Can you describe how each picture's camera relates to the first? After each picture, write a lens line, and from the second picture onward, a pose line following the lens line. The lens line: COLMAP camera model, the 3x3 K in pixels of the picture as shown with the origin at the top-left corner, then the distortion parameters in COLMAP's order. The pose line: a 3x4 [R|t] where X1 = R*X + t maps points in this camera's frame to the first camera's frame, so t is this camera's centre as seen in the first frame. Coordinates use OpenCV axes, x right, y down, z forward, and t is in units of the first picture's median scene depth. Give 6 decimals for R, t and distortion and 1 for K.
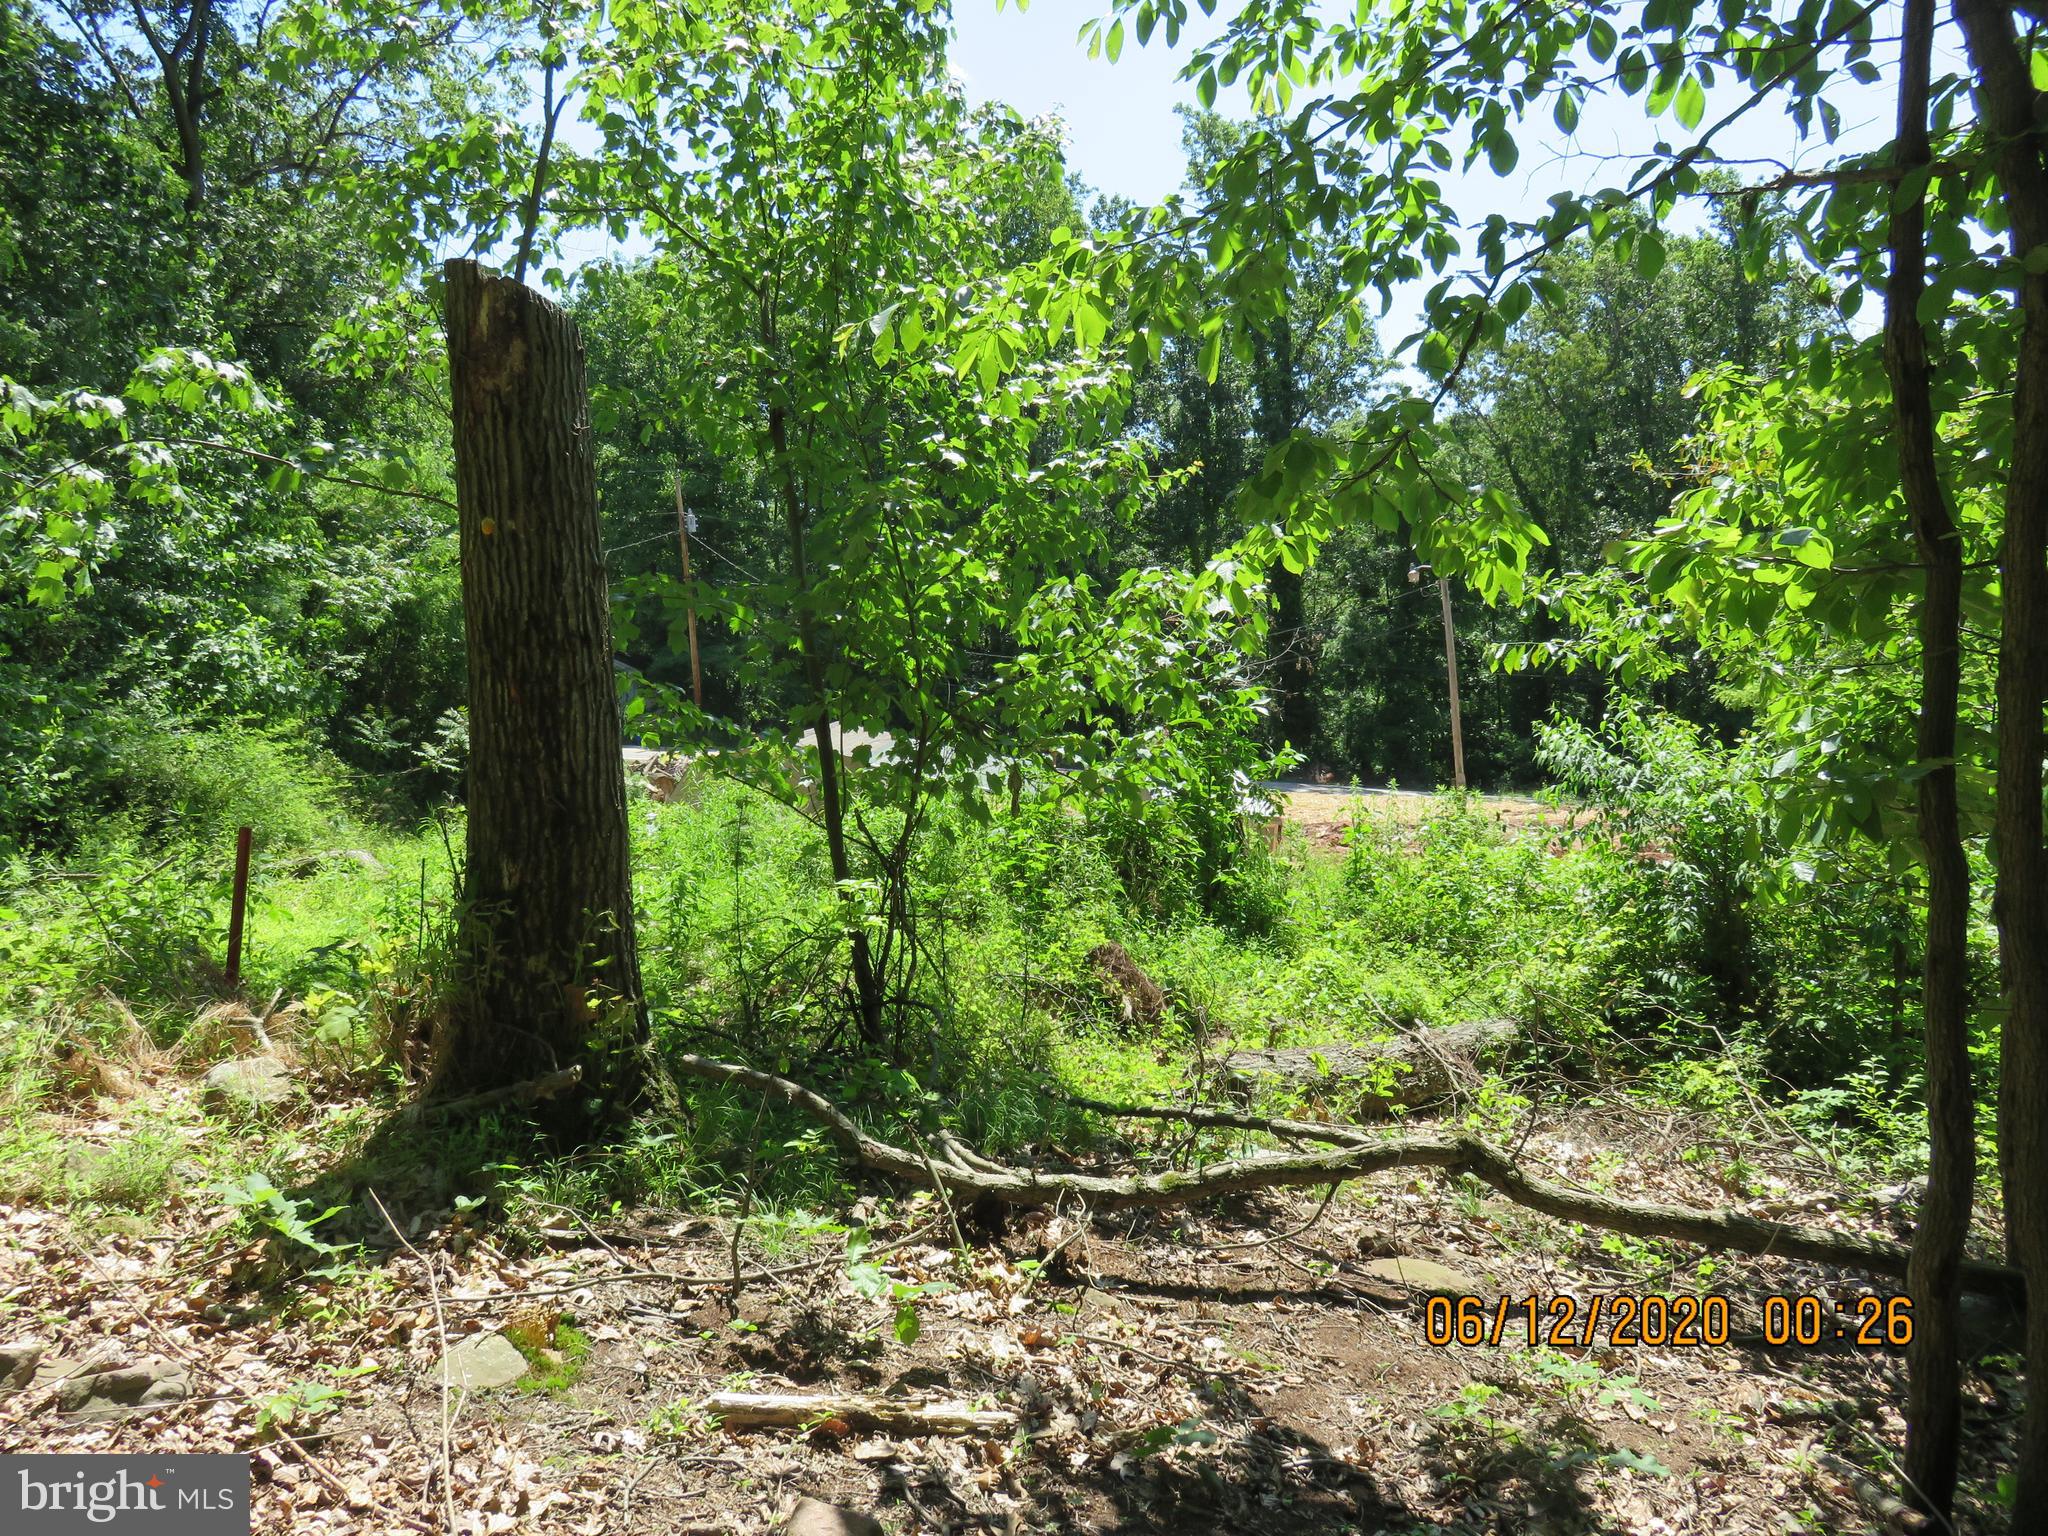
lens RADIAL K [[1540.7, 0, 1024.0], [0, 1540.7, 768.0], [0, 0, 1]] dist [-0.008770, -0.006410]
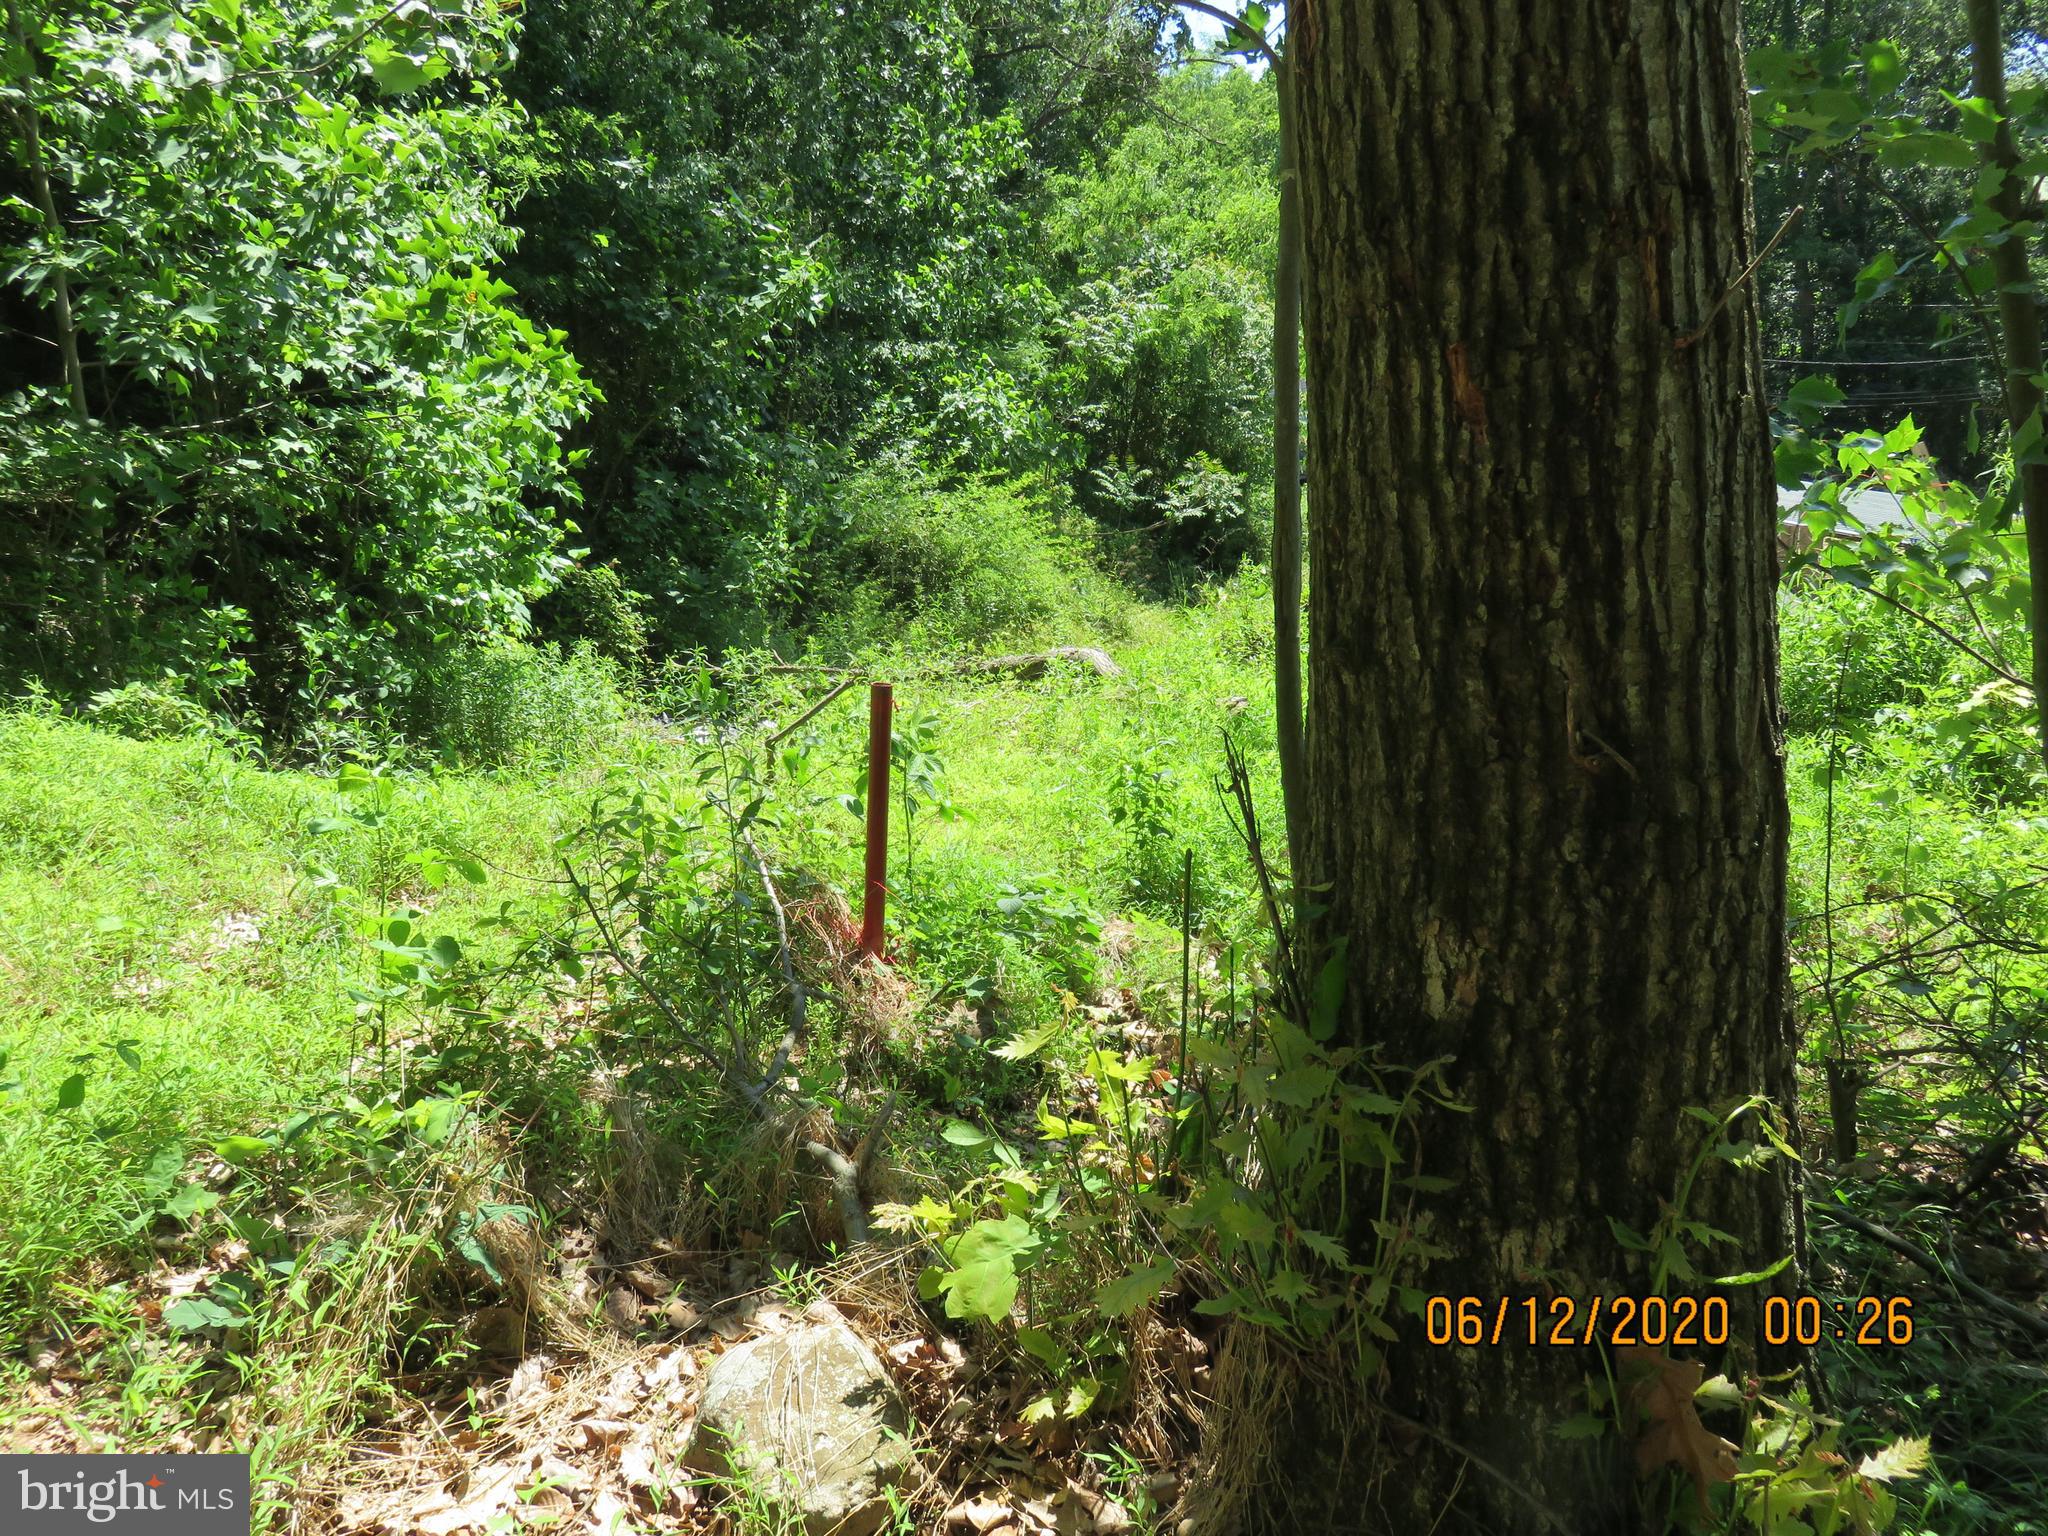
lens RADIAL K [[1534.0, 0, 1024.0], [0, 1534.0, 768.0], [0, 0, 1]] dist [0.000964, -0.000779]
pose [[0.894634, 0.047867, -0.444228, -0.053235], [0.026738, 0.986727, 0.160172, -0.004946], [0.445999, -0.155173, 0.881480, 0.133757]]
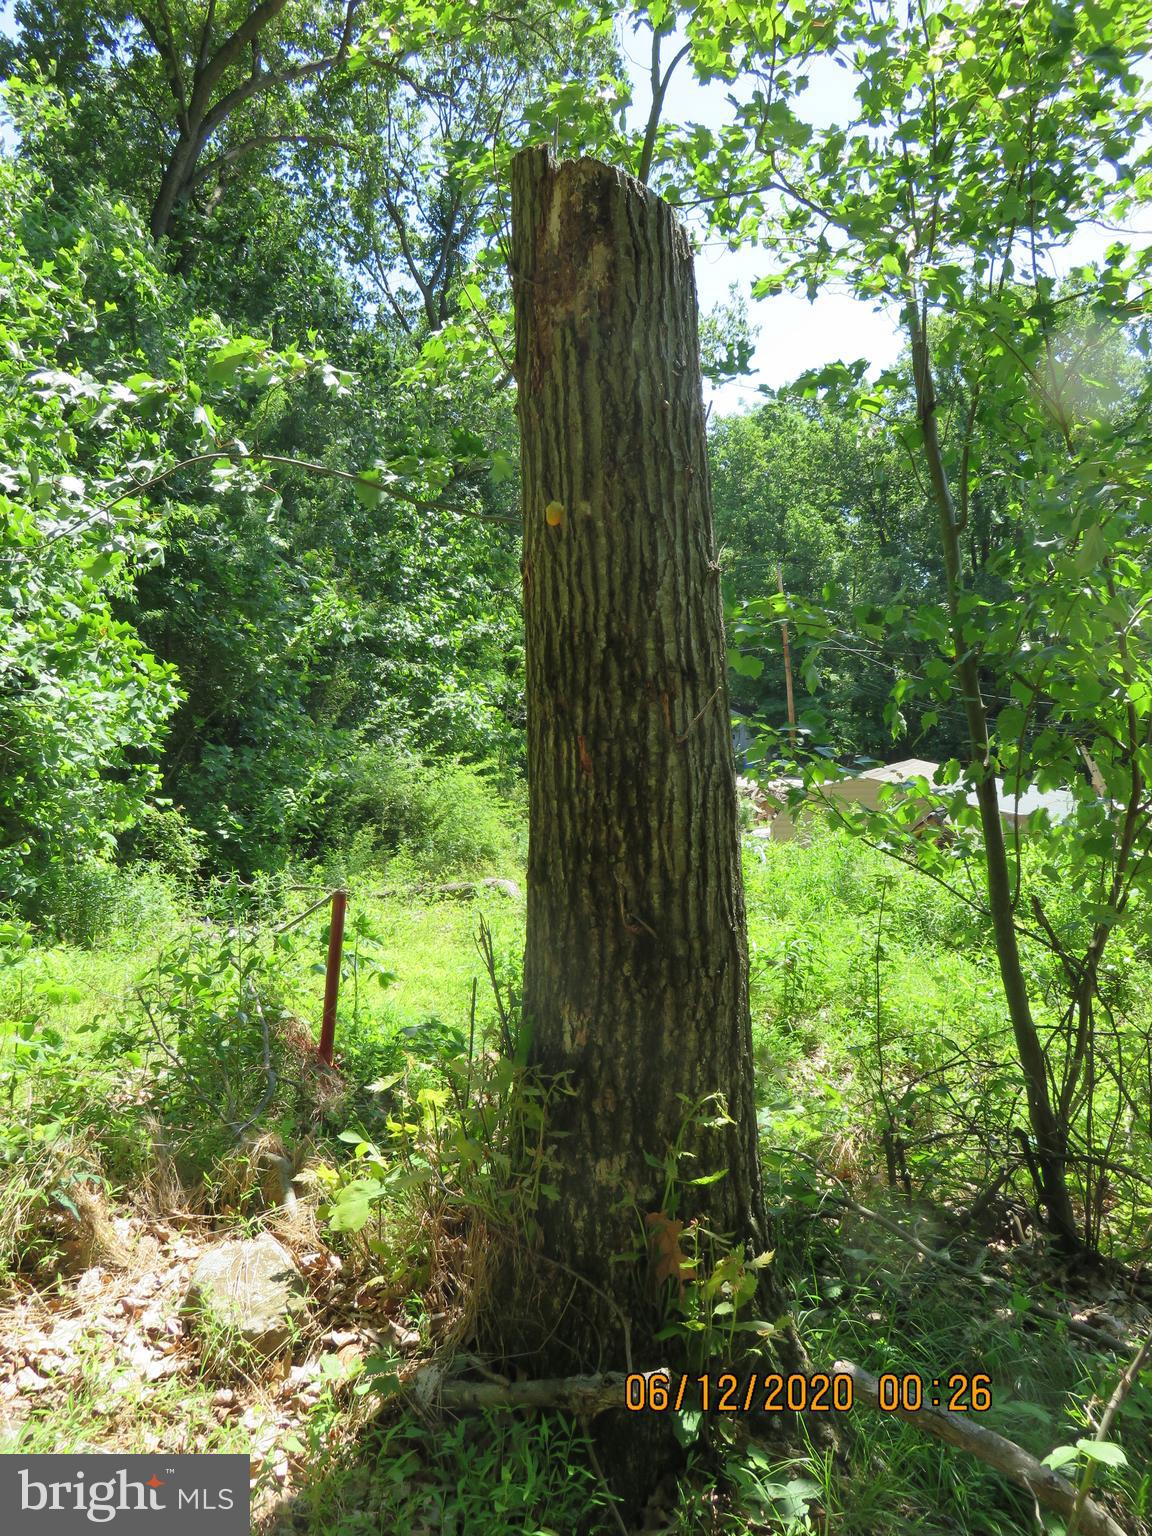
lens RADIAL K [[1155.5, 0, 576.0], [0, 1155.5, 768.0], [0, 0, 1]] dist [-0.008770, -0.006410]
pose [[0.924033, 0.006209, -0.382263, -0.027890], [-0.013471, 0.999776, -0.016325, -0.006861], [0.382076, 0.020234, 0.923909, 0.104677]]
